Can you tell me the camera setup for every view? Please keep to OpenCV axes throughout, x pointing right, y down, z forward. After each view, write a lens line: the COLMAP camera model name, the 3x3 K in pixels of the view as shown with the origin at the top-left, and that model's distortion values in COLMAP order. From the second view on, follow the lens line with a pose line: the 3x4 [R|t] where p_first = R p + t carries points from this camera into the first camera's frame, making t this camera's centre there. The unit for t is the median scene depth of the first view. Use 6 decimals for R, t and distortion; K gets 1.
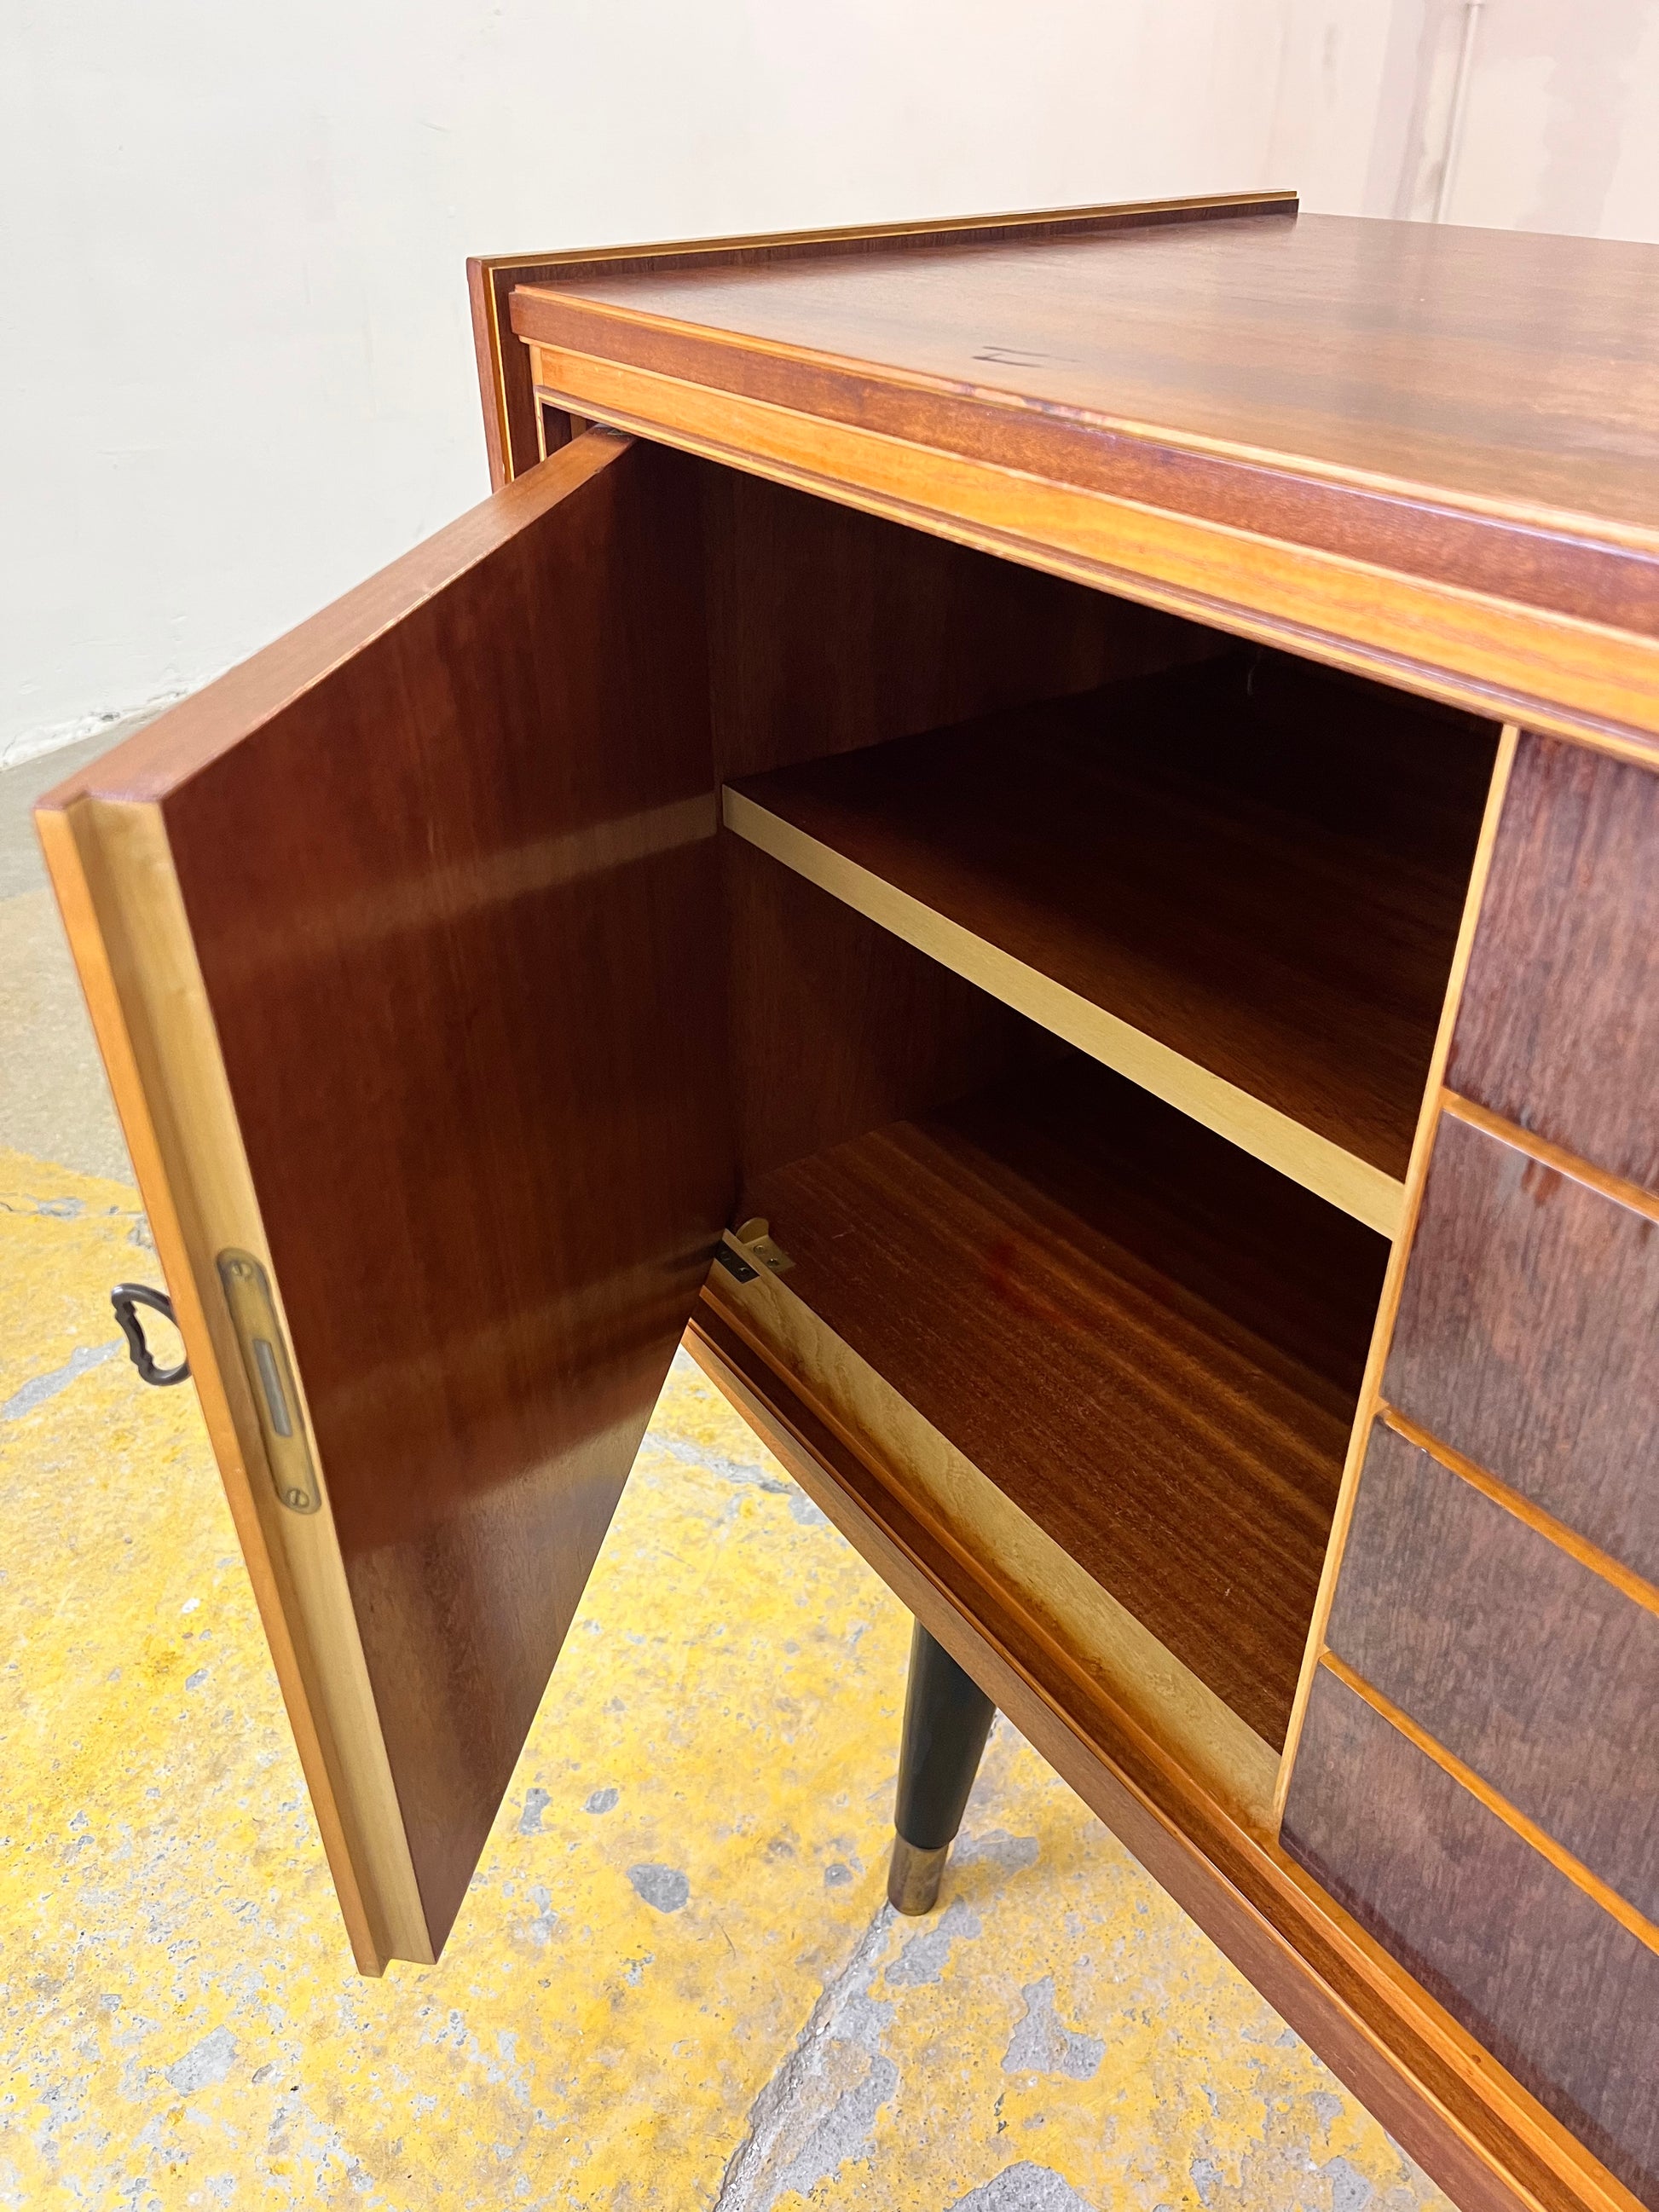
lens RADIAL K [[1667.5, 0, 818.7], [0, 1667.5, 1100.5], [0, 0, 1]] dist [0.011538, -0.006526]
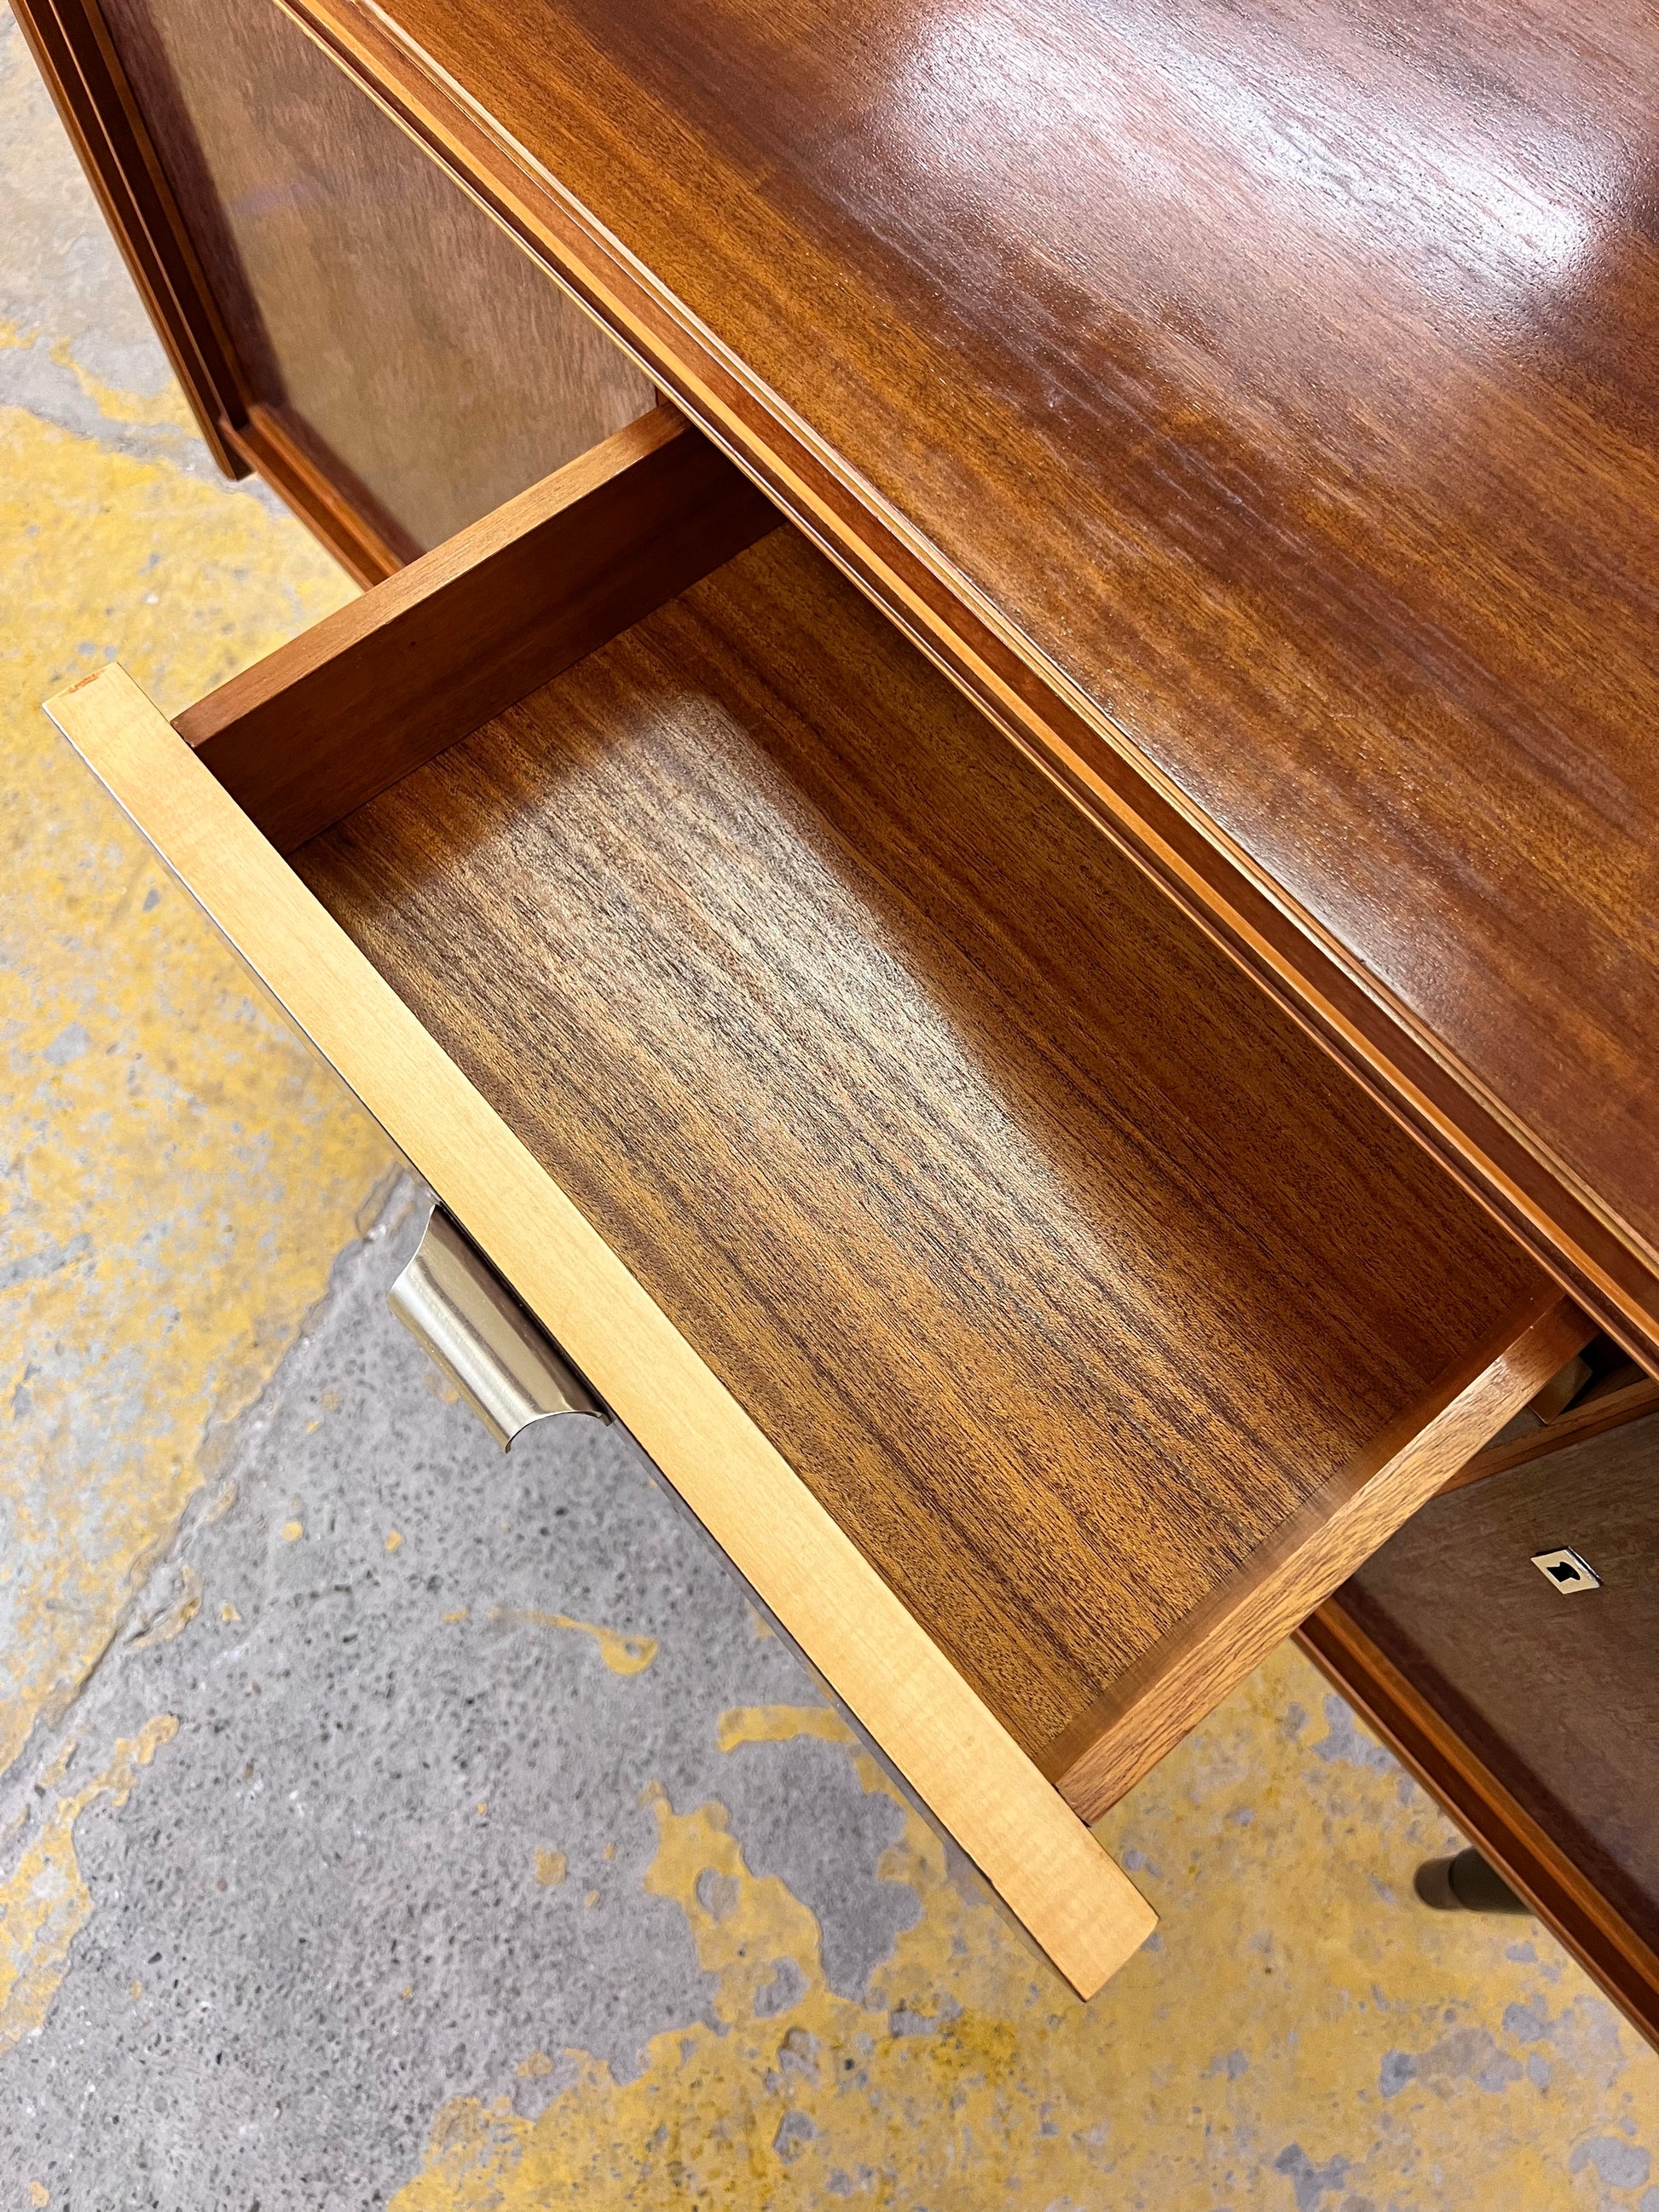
lens RADIAL K [[1645.0, 0, 829.5], [0, 1645.0, 1106.0], [0, 0, 1]] dist [0.048032, -0.060354]
pose [[0.994058, -0.083846, 0.069415, 0.159079], [0.024928, 0.796111, 0.604637, -0.199890], [-0.105959, -0.599314, 0.793471, -0.193619]]
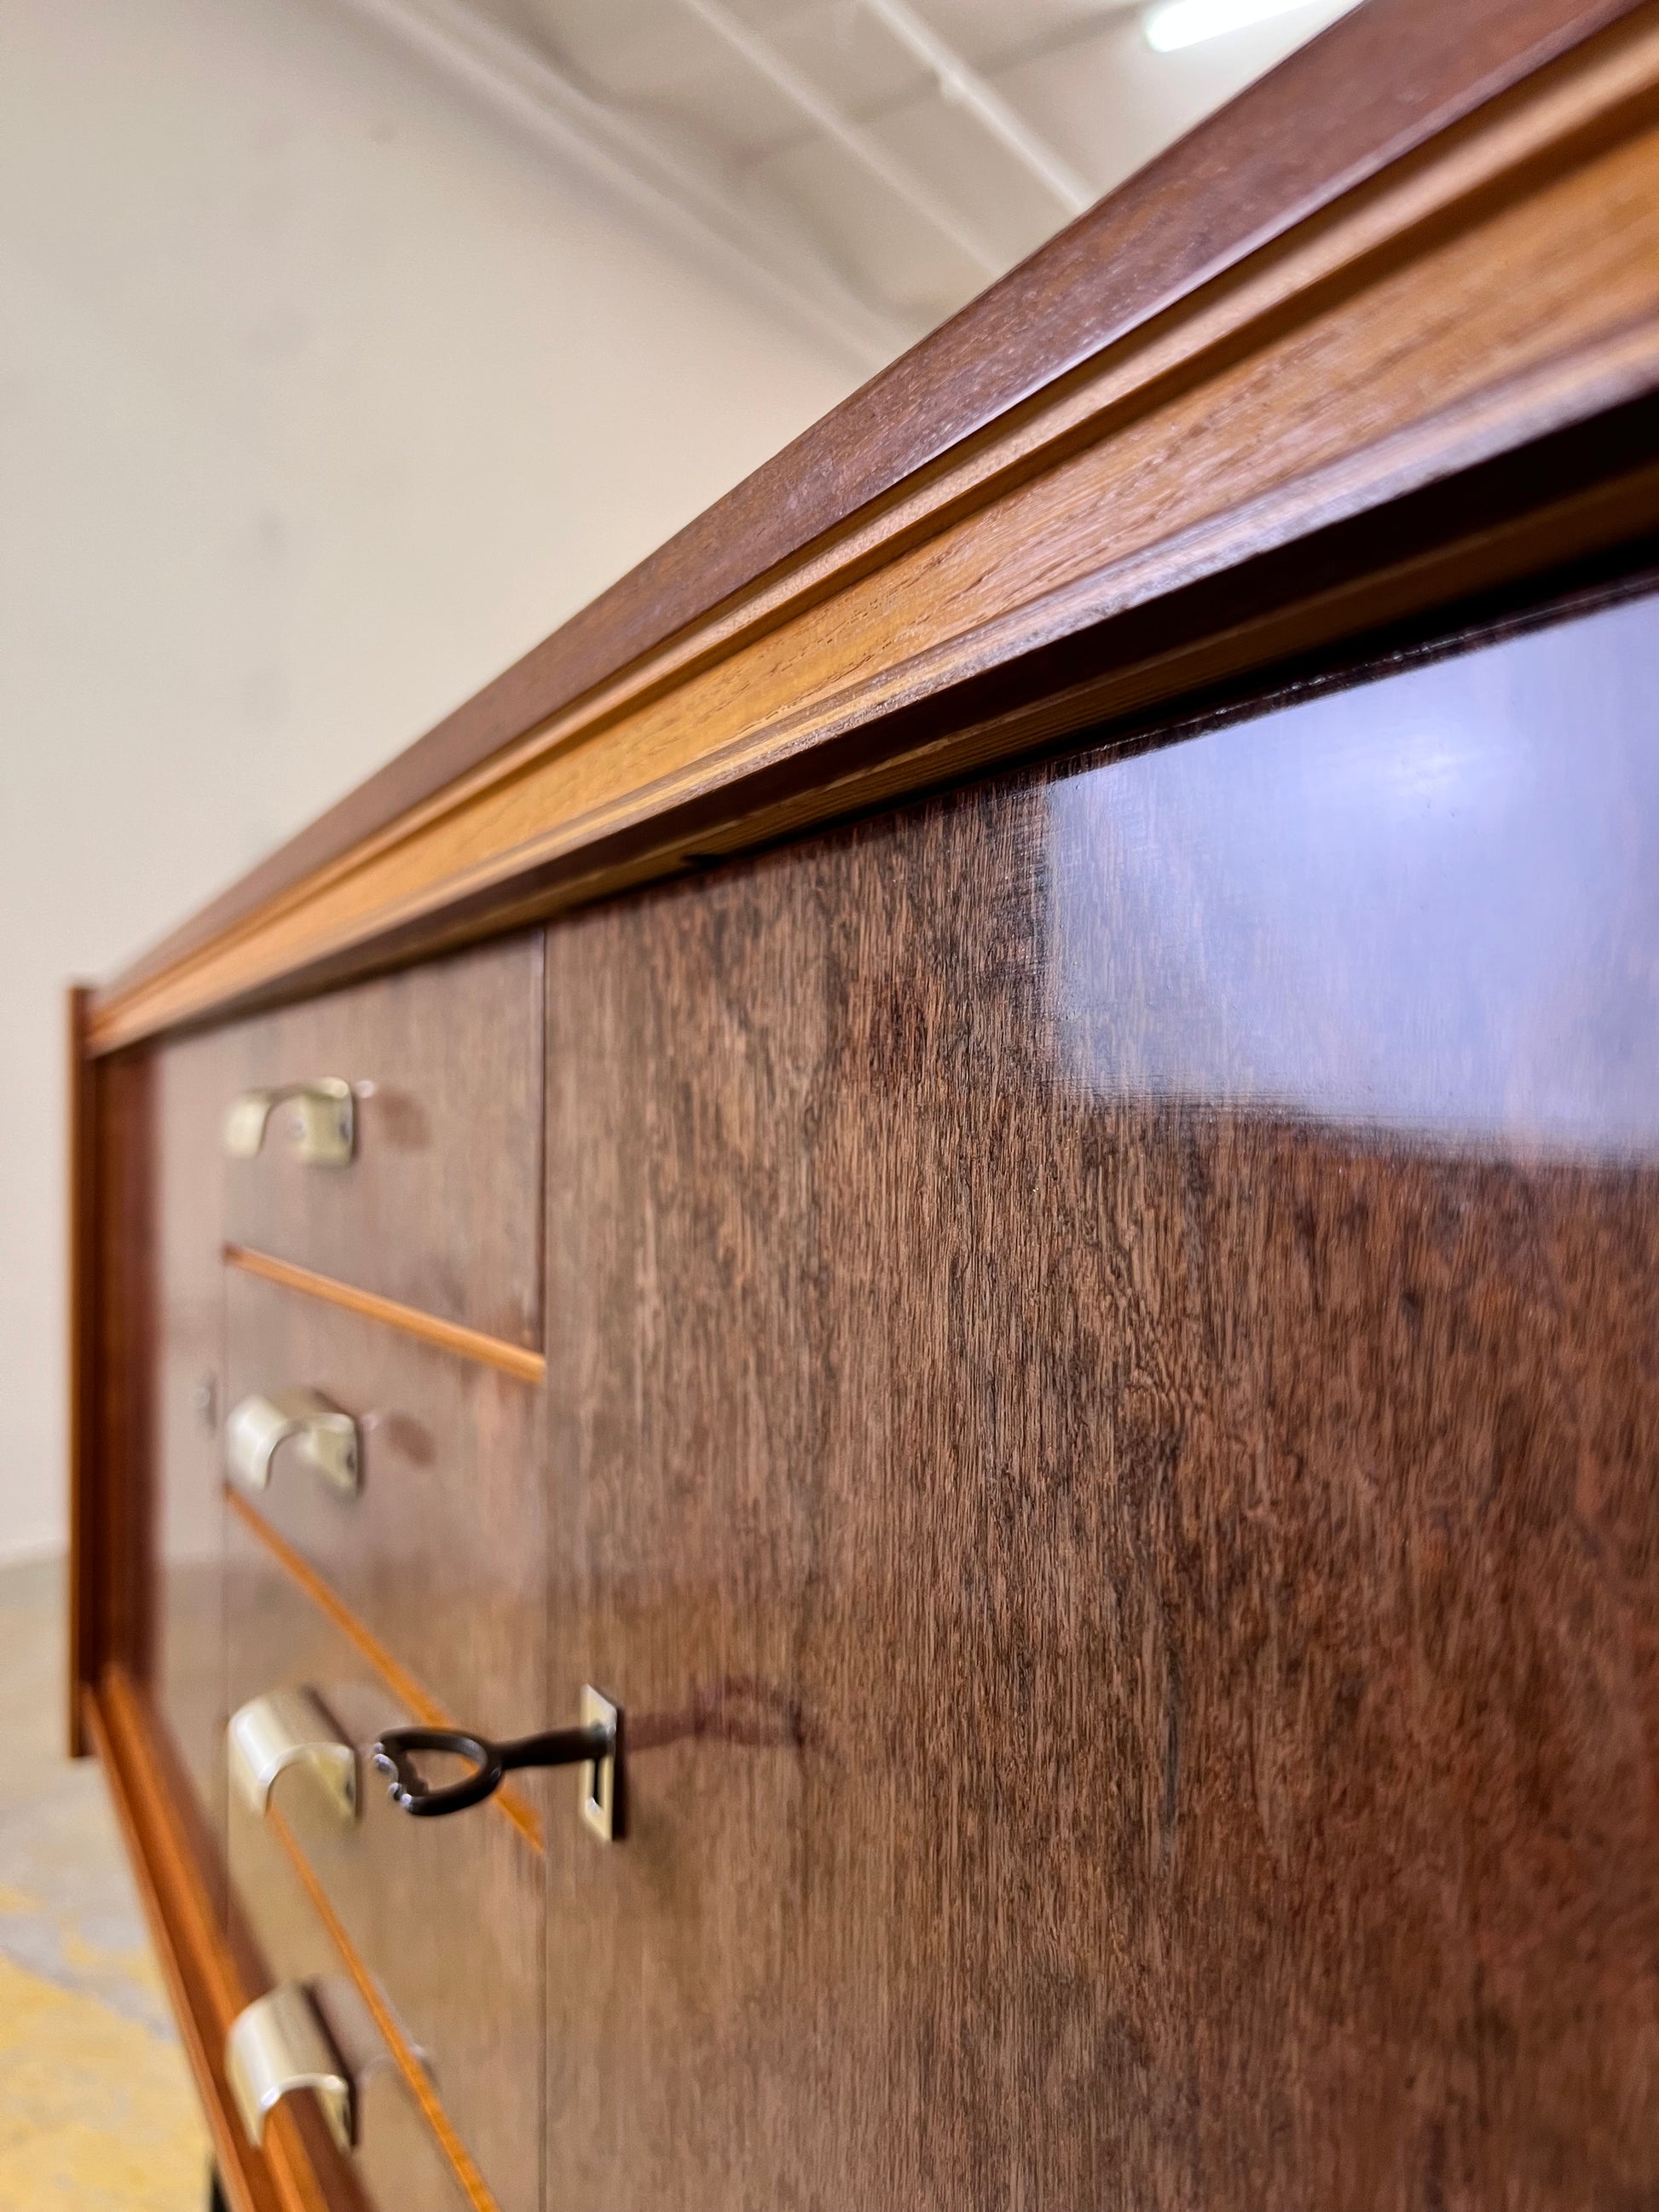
lens RADIAL K [[1689.2, 0, 830.3], [0, 1689.2, 1120.4], [0, 0, 1]] dist [0.047239, -0.068540]
pose [[0.994476, 0.010752, -0.104412, 0.525623], [-0.065431, 0.841322, -0.536560, 0.352850], [0.082075, 0.540428, 0.837378, -0.230041]]
